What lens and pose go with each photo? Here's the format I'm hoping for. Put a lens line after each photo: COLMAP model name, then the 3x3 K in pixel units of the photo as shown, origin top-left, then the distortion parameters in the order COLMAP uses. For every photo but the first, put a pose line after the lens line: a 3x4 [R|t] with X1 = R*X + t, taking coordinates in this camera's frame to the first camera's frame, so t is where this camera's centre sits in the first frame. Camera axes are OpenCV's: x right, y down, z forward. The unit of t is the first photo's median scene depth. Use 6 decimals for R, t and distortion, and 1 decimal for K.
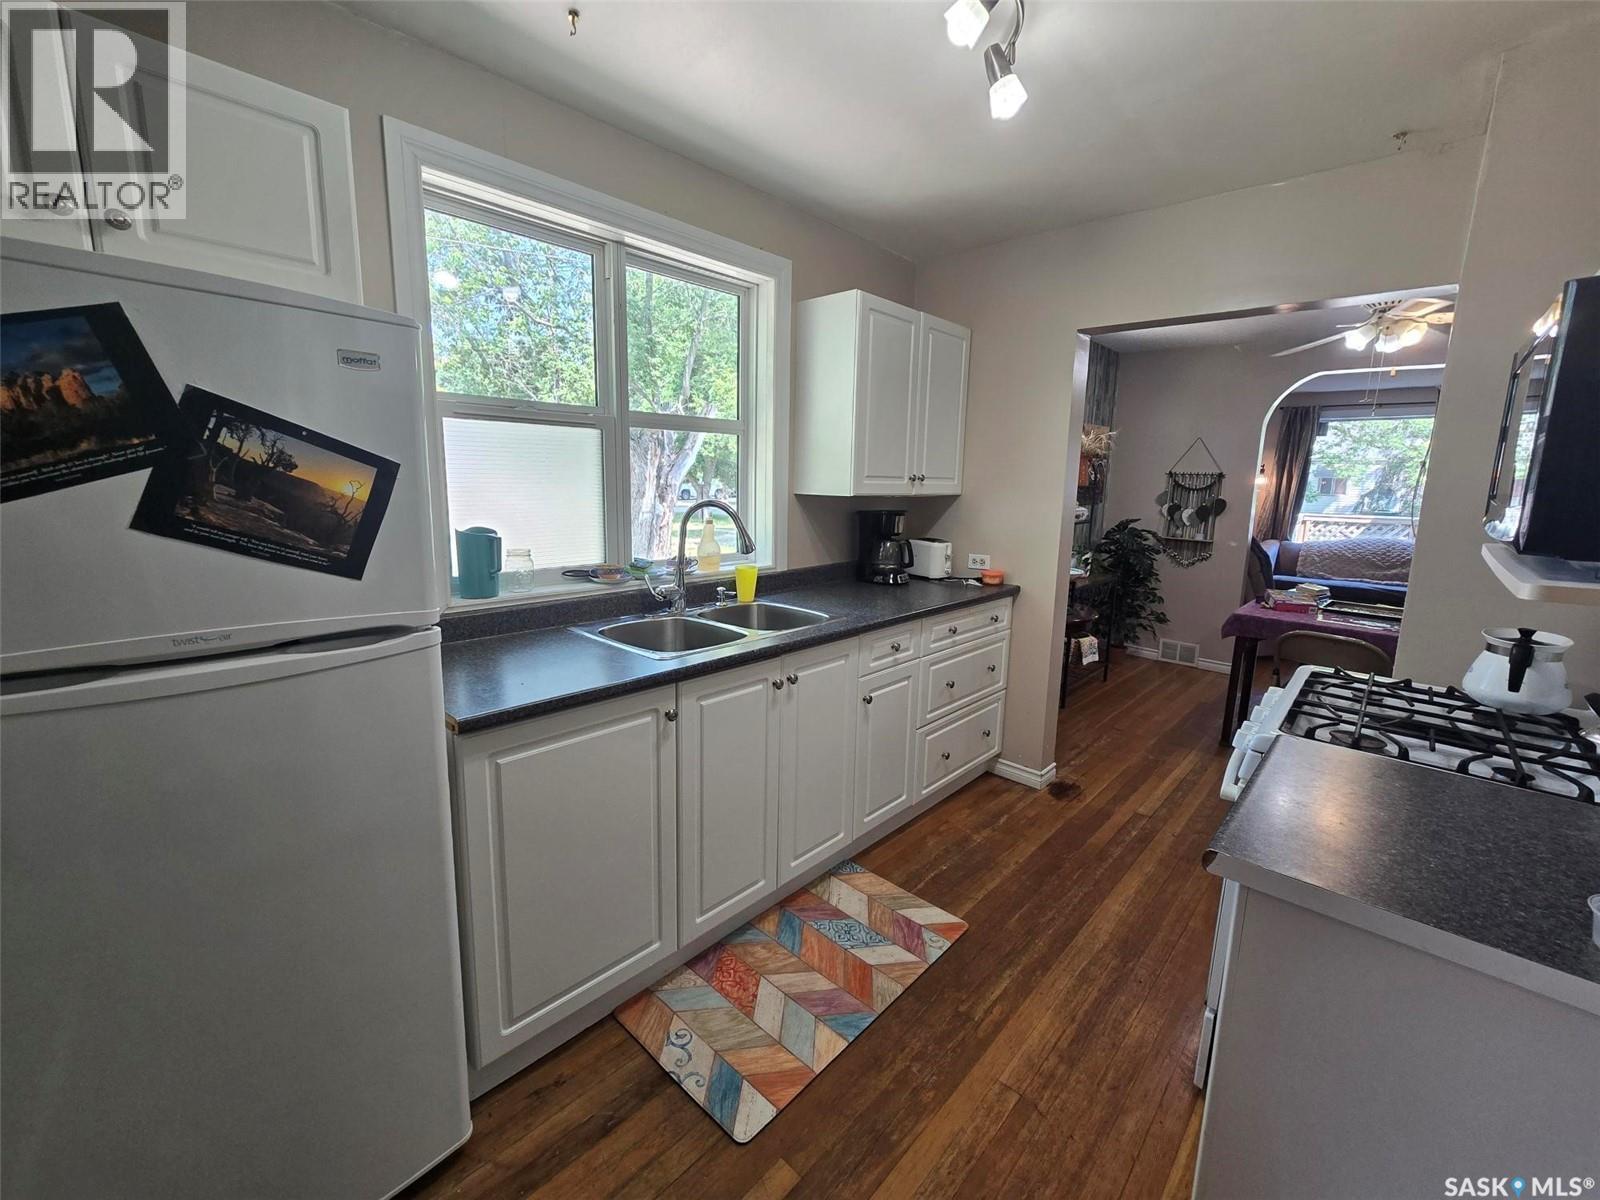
lens RADIAL K [[662.4, 0, 796.0], [0, 662.4, 579.5], [0, 0, 1]] dist [-0.001702, 0.000337]
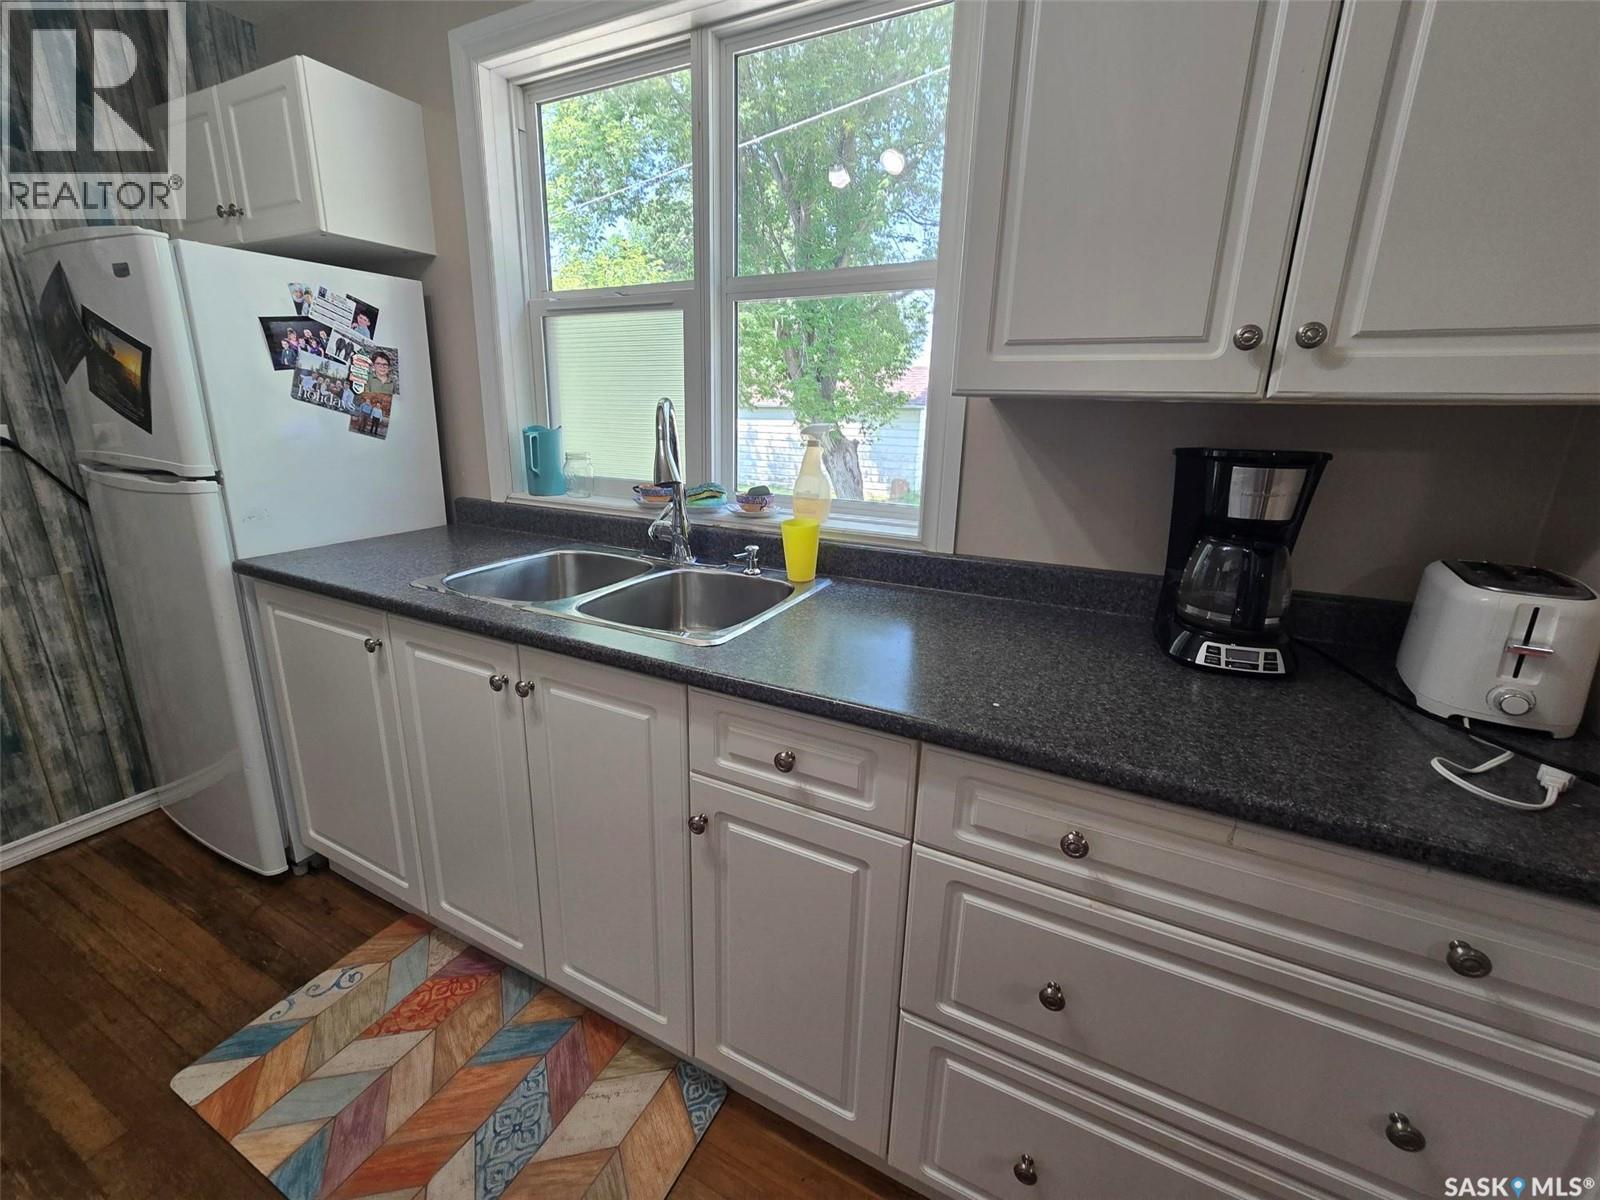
lens RADIAL K [[662.4, 0, 796.0], [0, 662.4, 579.5], [0, 0, 1]] dist [-0.001702, 0.000337]
pose [[0.277525, 0.228680, -0.933105, 0.589871], [-0.159937, 0.968702, 0.189835, -0.098838], [0.947312, 0.096554, 0.305413, 1.007806]]
